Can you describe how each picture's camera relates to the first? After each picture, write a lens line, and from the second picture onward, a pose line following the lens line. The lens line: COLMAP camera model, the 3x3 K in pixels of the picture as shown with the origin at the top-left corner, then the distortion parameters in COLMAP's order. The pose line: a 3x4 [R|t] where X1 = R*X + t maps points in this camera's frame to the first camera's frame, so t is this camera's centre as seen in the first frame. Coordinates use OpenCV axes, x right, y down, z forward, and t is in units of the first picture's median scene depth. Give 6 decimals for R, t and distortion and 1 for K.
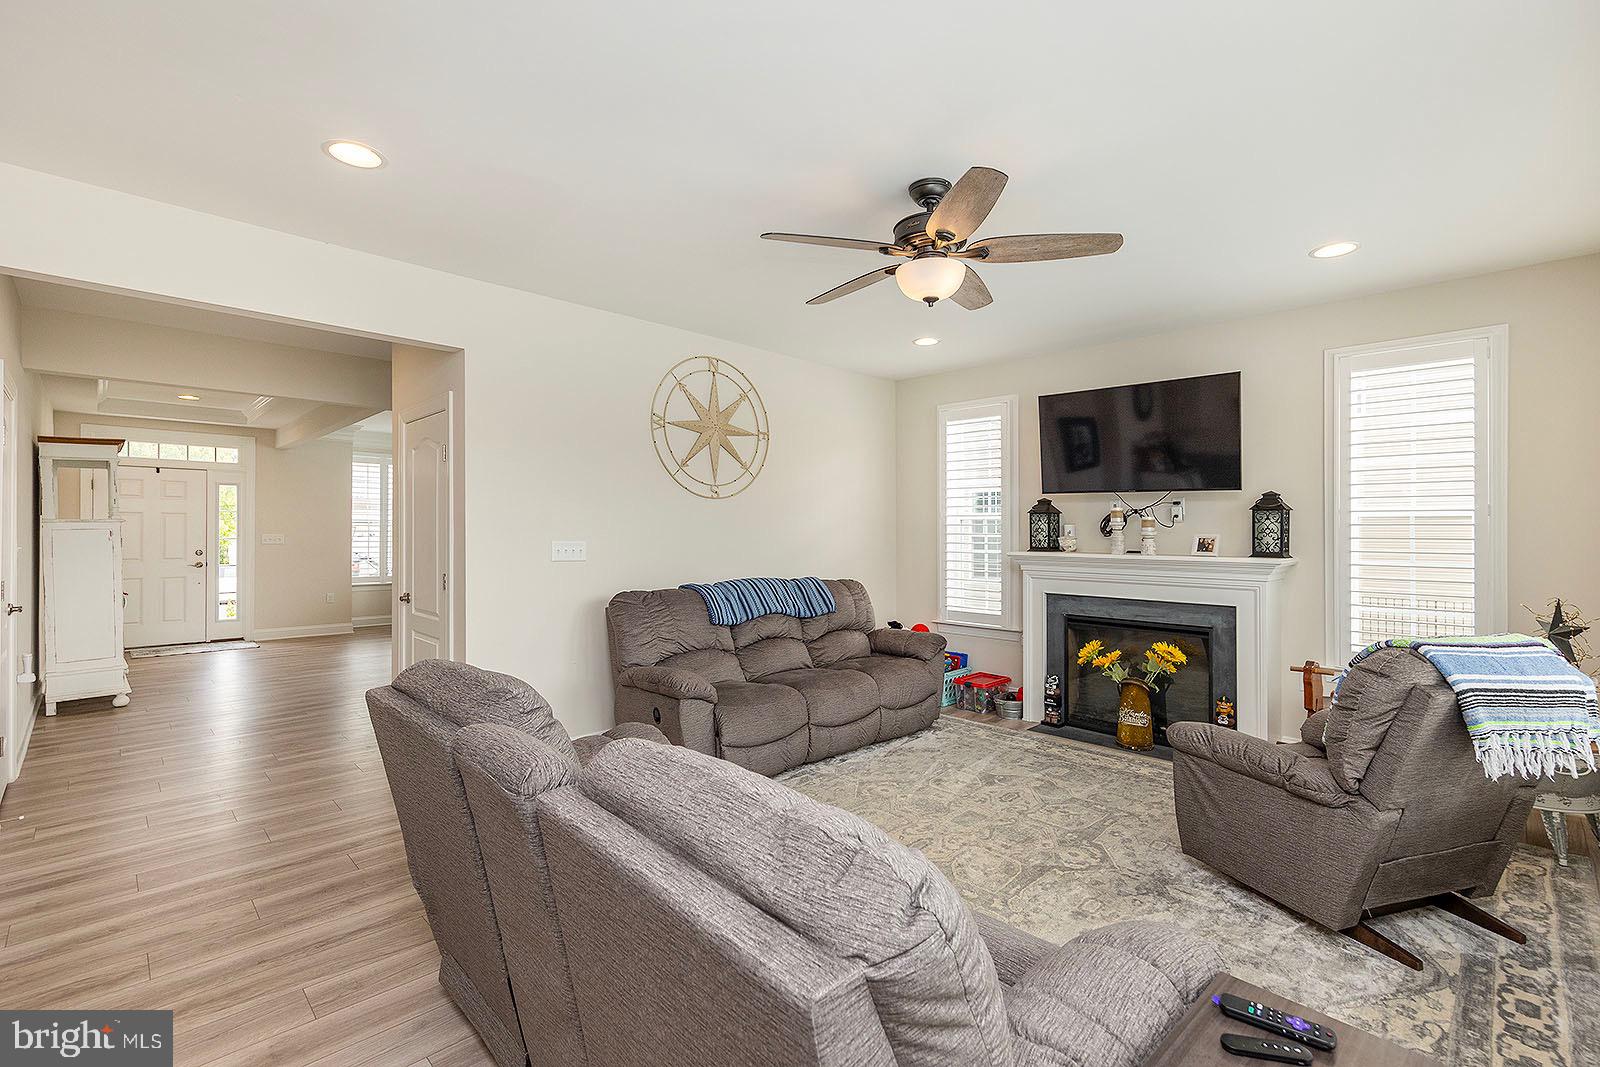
lens RADIAL K [[685.7, 0, 765.9], [0, 685.7, 531.8], [0, 0, 1]] dist [0.000605, -0.000058]
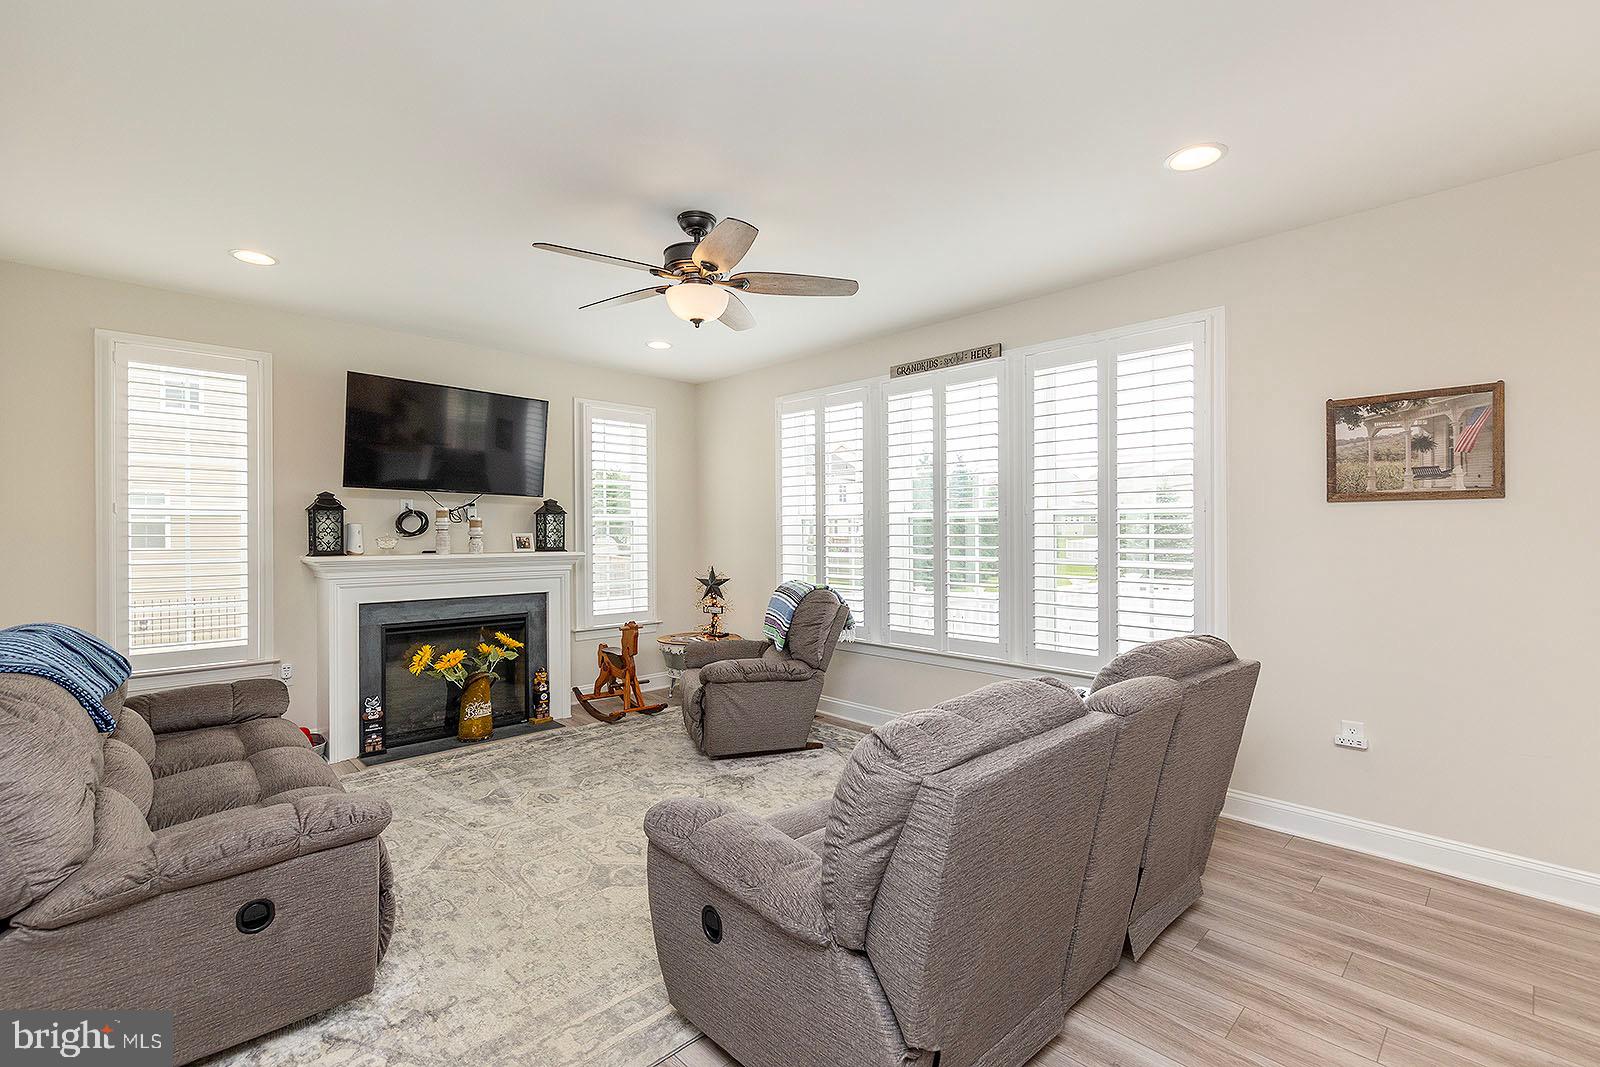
lens RADIAL K [[700.2, 0, 816.5], [0, 700.2, 528.8], [0, 0, 1]] dist [0.004751, 0.000342]
pose [[-0.009233, -0.000462, 0.999957, -0.504973], [0.002286, 0.999997, 0.000484, -0.003833], [-0.999955, 0.002291, -0.009232, 0.468053]]
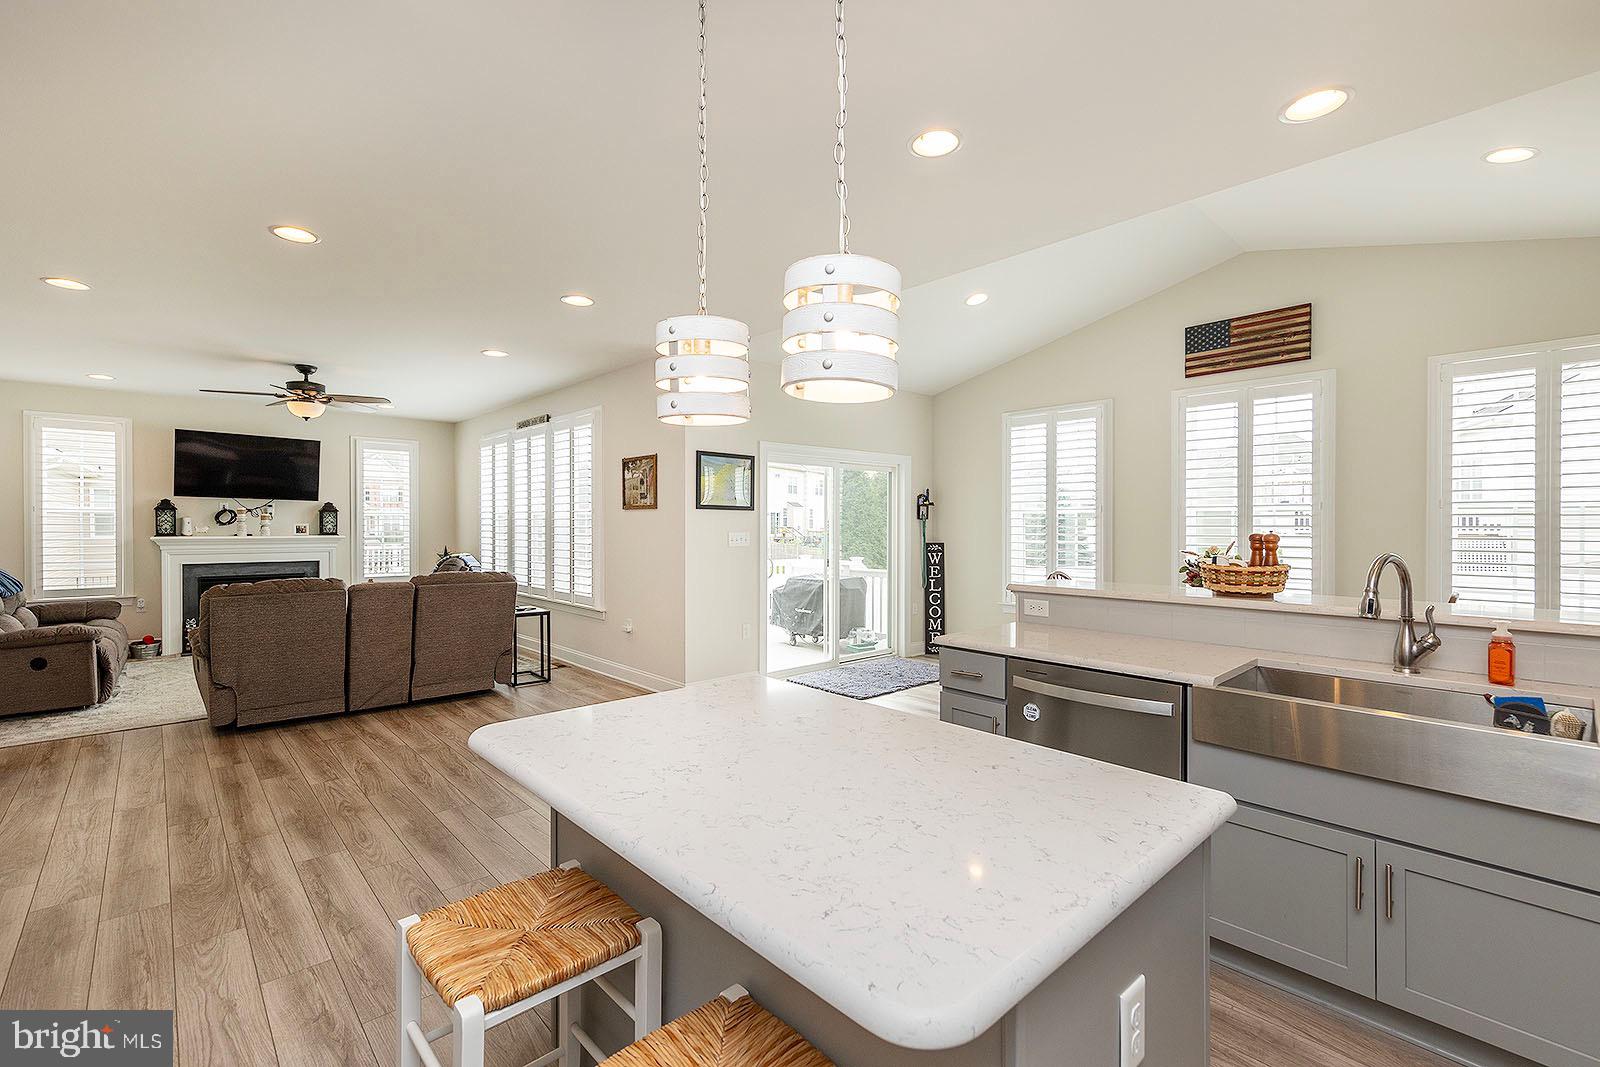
lens RADIAL K [[684.8, 0, 801.0], [0, 684.8, 526.4], [0, 0, 1]] dist [0.023703, -0.009020]
pose [[0.017045, -0.006857, 0.999831, -1.116816], [-0.002949, 0.999972, 0.006909, -0.006038], [-0.999850, -0.003066, 0.017024, -0.363338]]
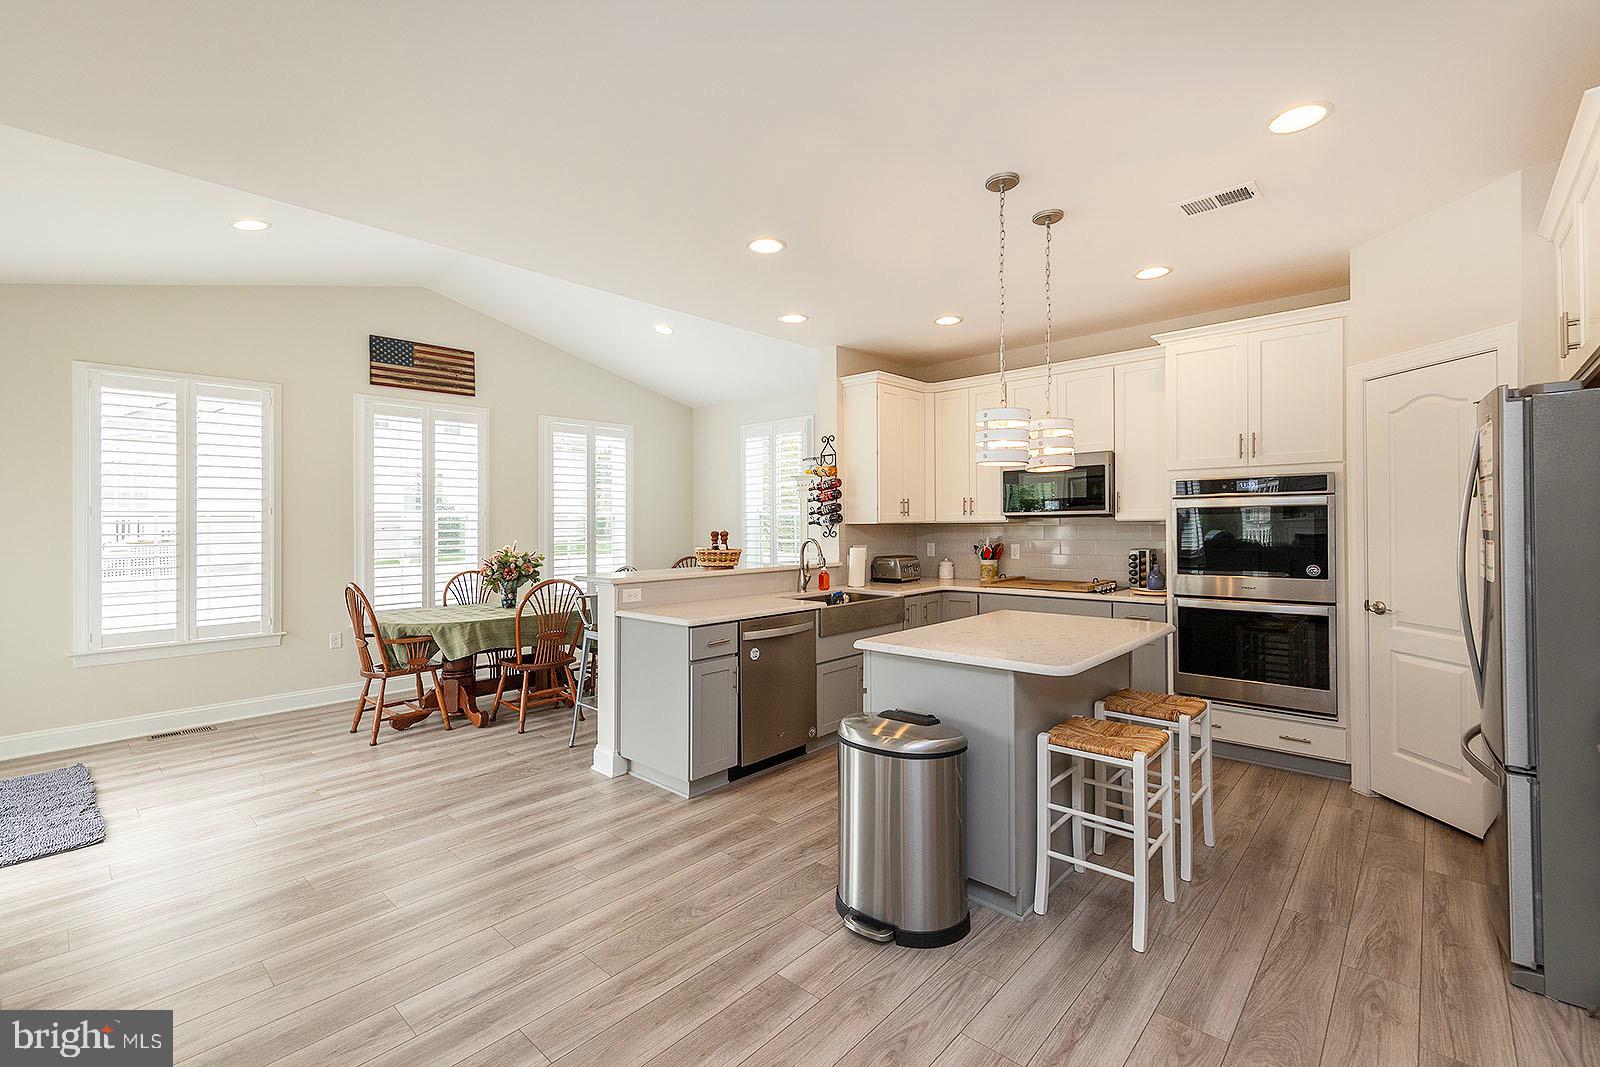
lens RADIAL K [[678.8, 0, 812.5], [0, 678.8, 526.5], [0, 0, 1]] dist [-0.001034, -0.000003]
pose [[-0.998028, 0.006611, -0.062429, -0.572102], [0.006550, 0.999978, 0.001190, -0.002997], [0.062435, 0.000779, -0.998049, 0.271118]]
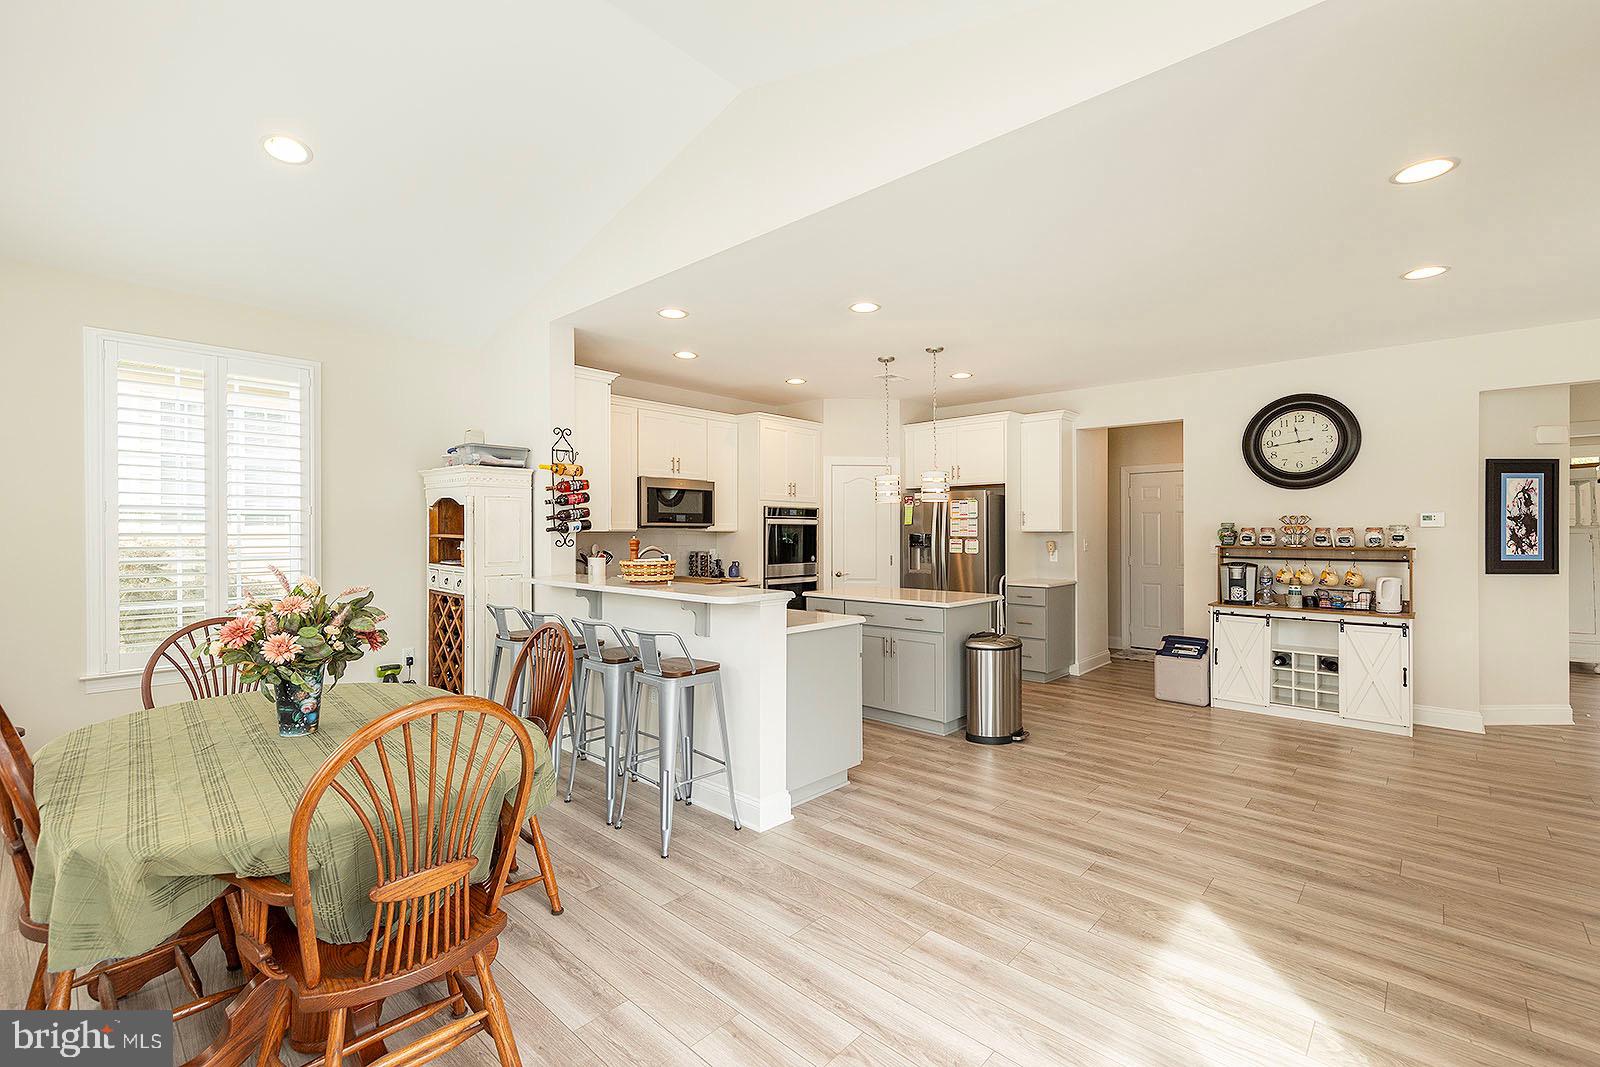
lens RADIAL K [[684.8, 0, 801.0], [0, 684.8, 526.4], [0, 0, 1]] dist [0.023703, -0.009020]
pose [[0.033059, -0.011451, -0.999388, 0.352371], [0.000250, 0.999934, -0.011449, -0.001249], [0.999453, 0.000129, 0.033059, -0.577511]]
